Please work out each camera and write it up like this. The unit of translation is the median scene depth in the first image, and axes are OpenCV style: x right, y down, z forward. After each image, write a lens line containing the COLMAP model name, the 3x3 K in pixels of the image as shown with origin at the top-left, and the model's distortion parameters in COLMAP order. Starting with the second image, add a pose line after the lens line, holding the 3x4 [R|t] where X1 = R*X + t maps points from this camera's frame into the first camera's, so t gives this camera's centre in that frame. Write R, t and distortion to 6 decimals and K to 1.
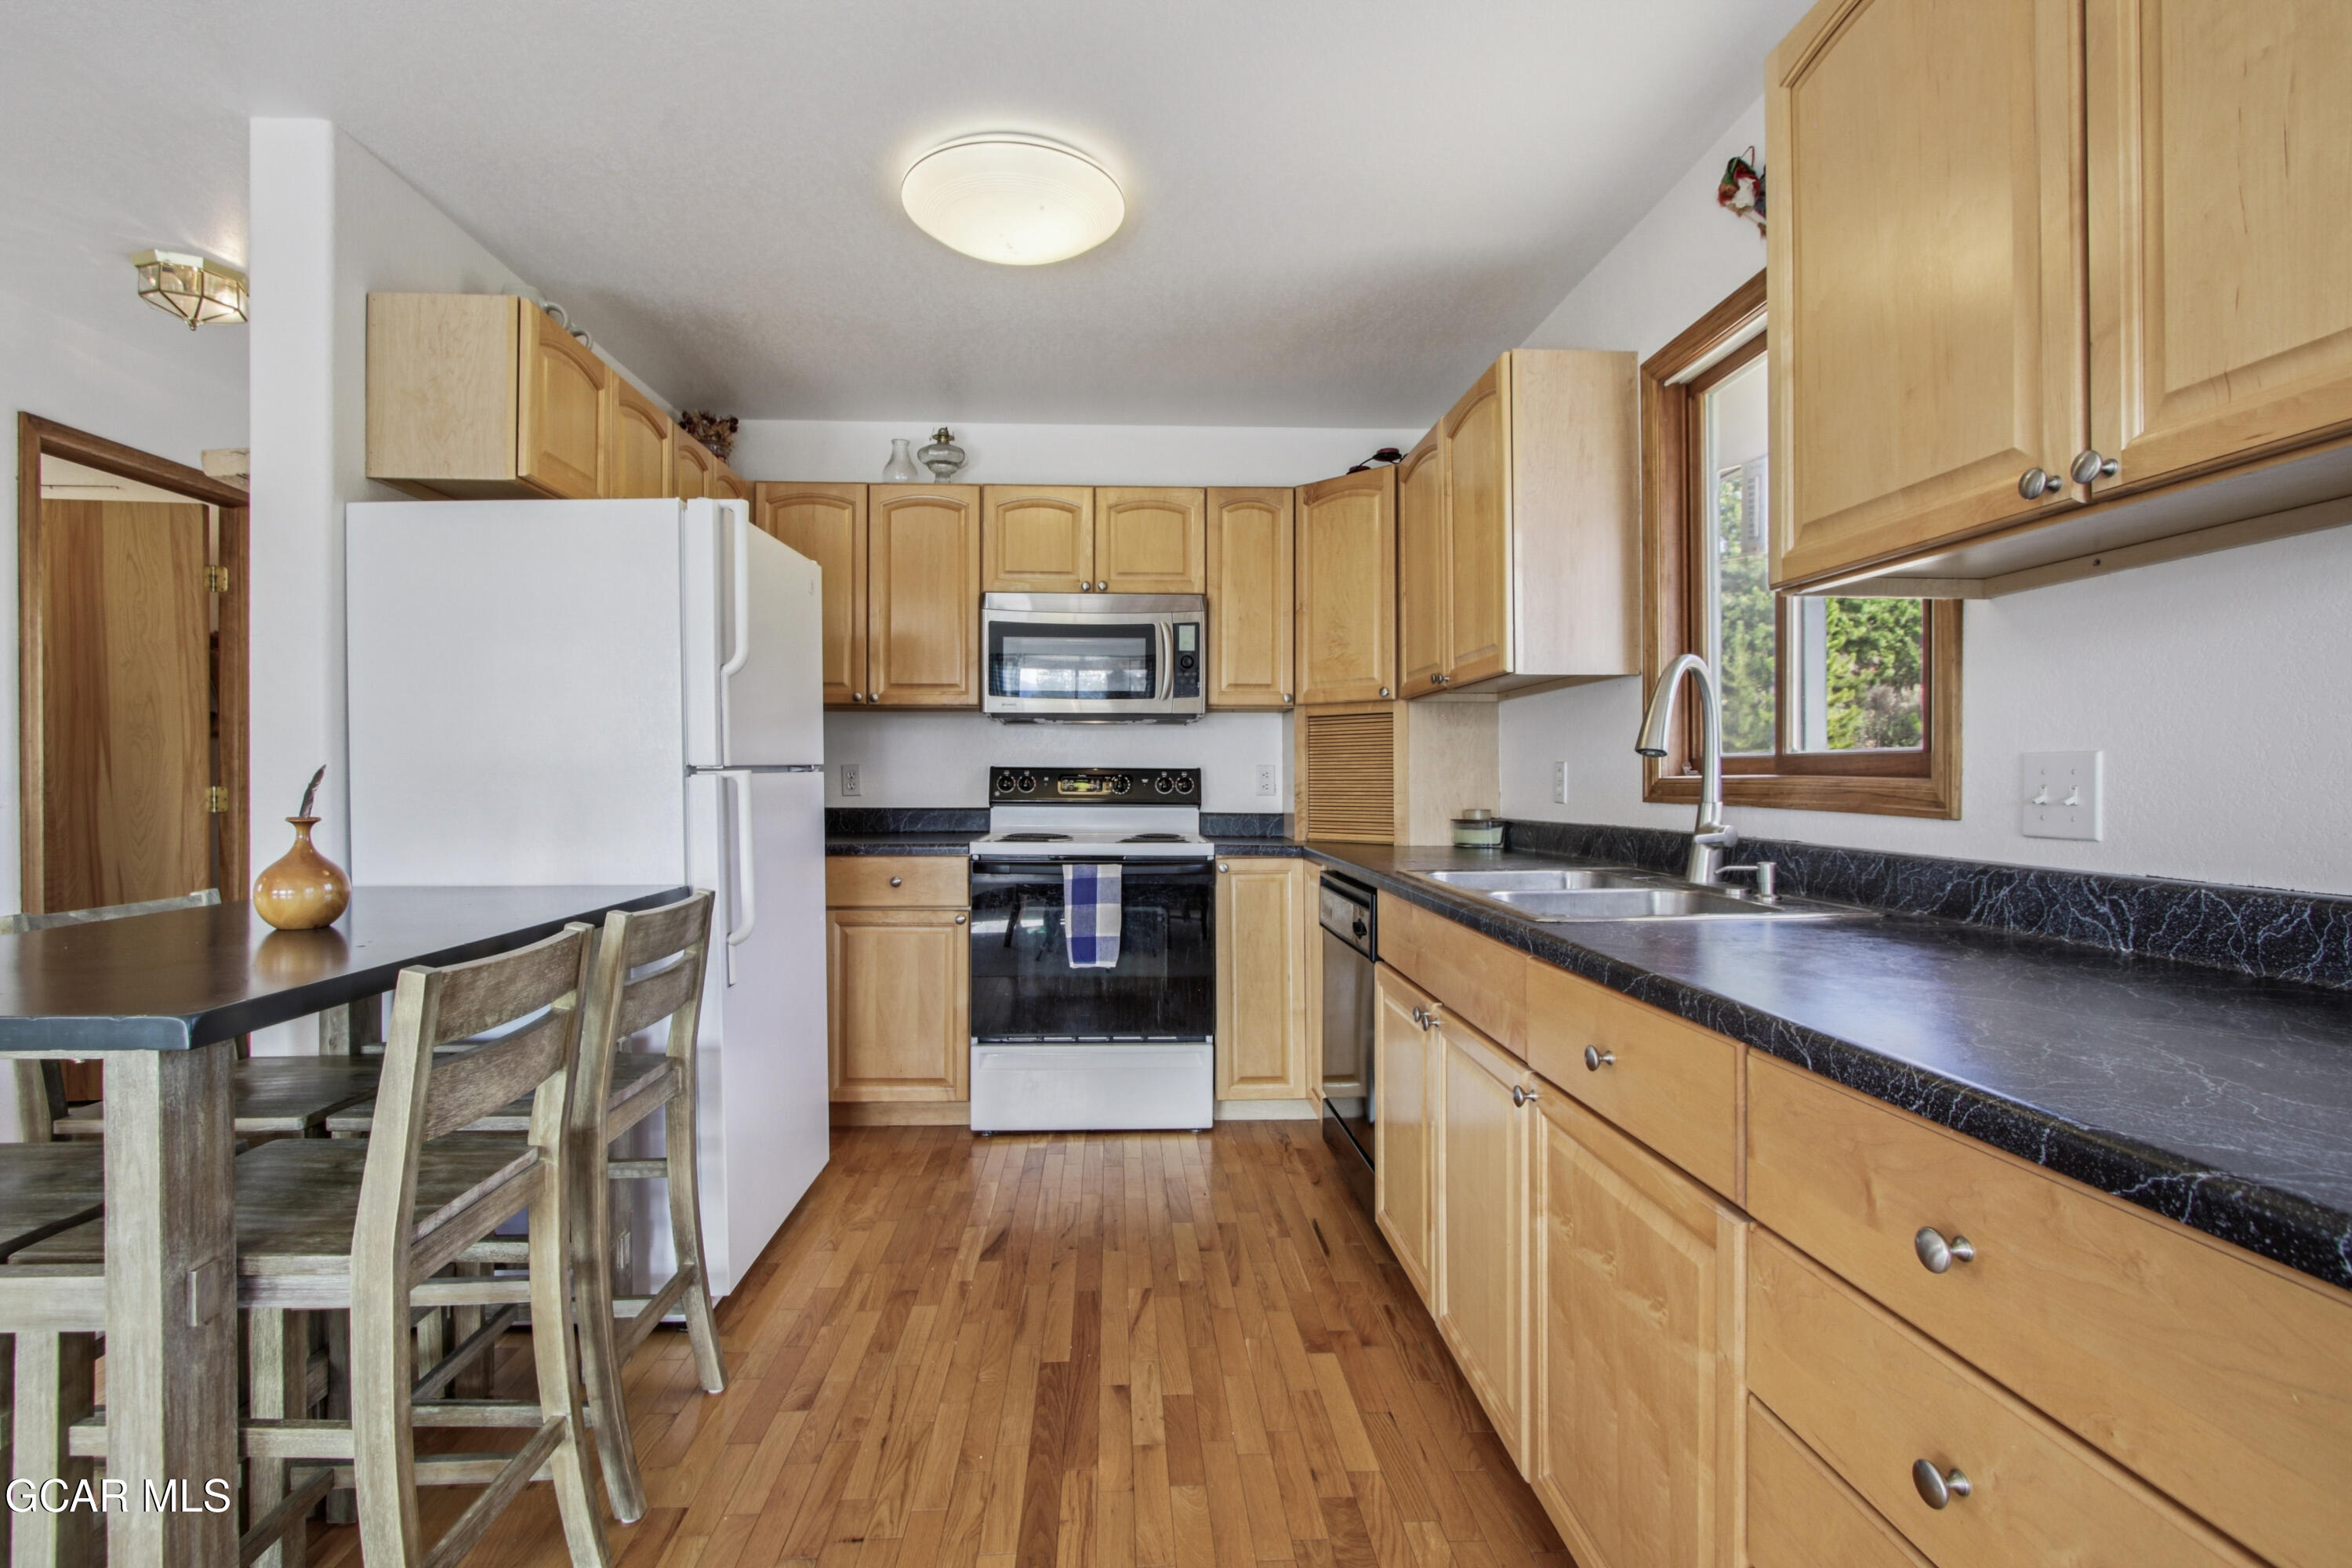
lens RADIAL K [[1080.5, 0, 1165.7], [0, 1080.5, 771.7], [0, 0, 1]] dist [-0.015181, 0.000059]
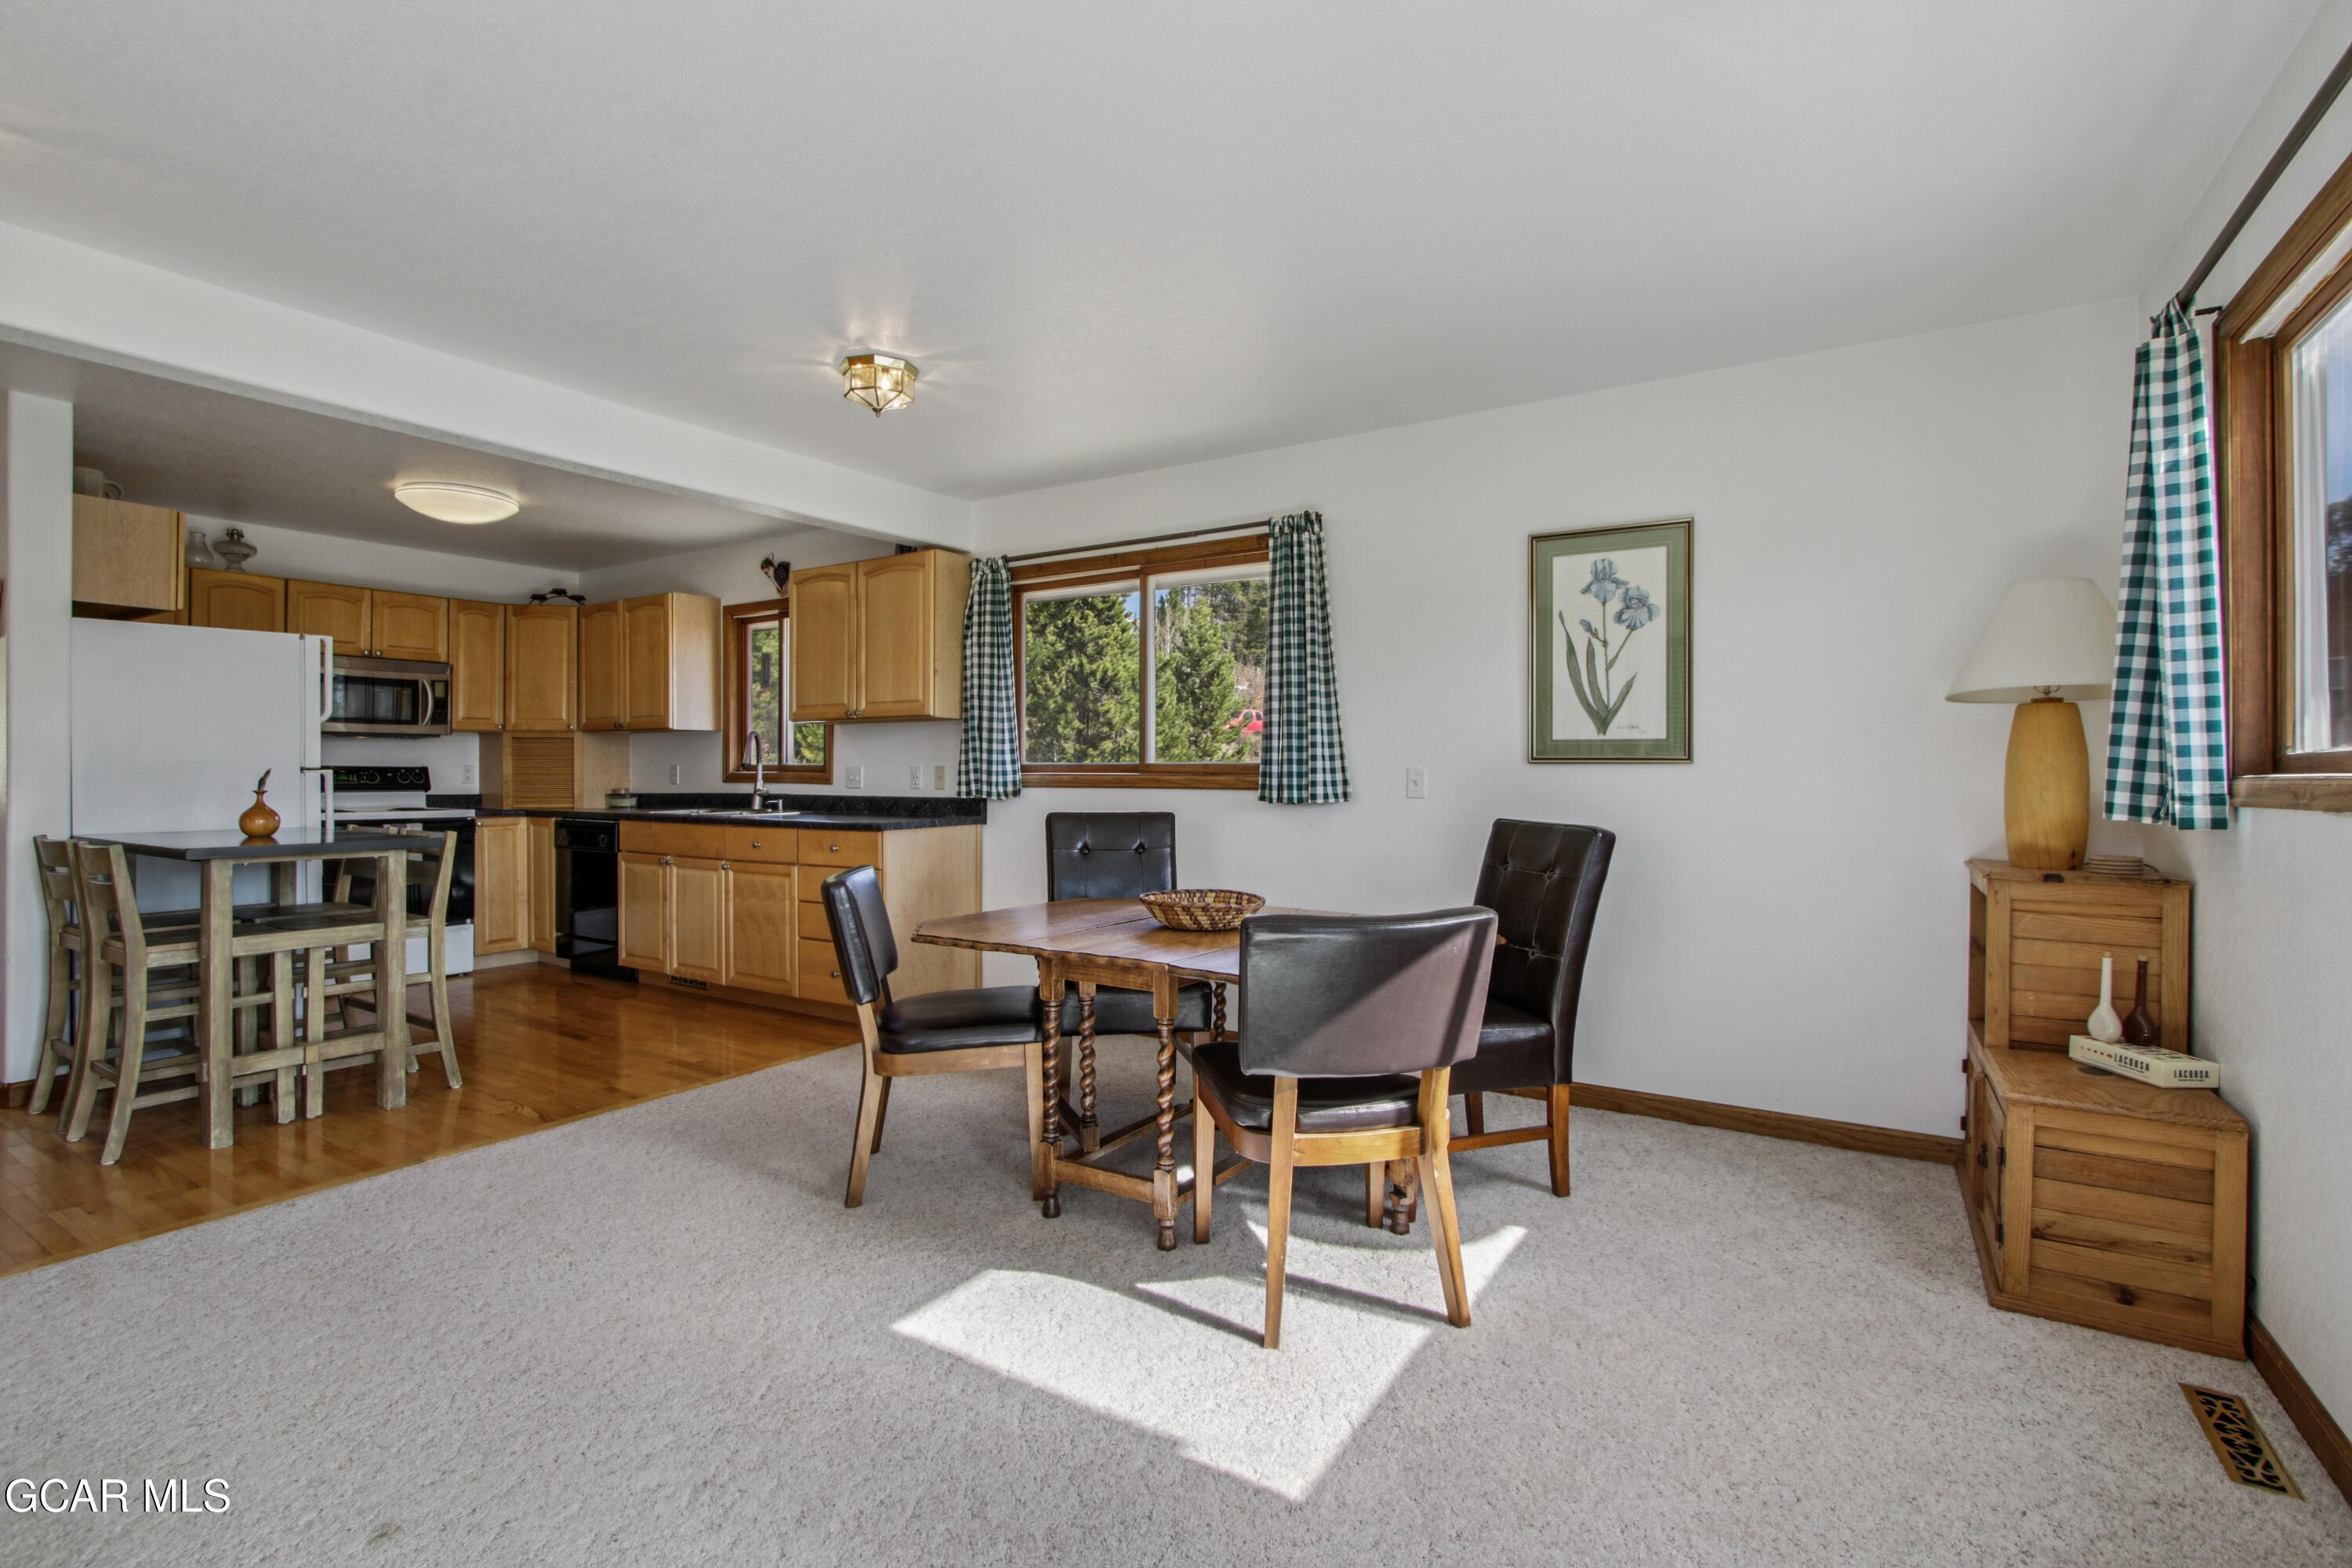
lens RADIAL K [[1080.5, 0, 1165.7], [0, 1080.5, 771.7], [0, 0, 1]] dist [-0.015181, 0.000059]
pose [[0.581533, -0.000660, 0.813522, -0.739085], [-0.003887, 0.999986, 0.003590, -0.007182], [-0.813513, -0.005250, 0.581523, -0.957960]]
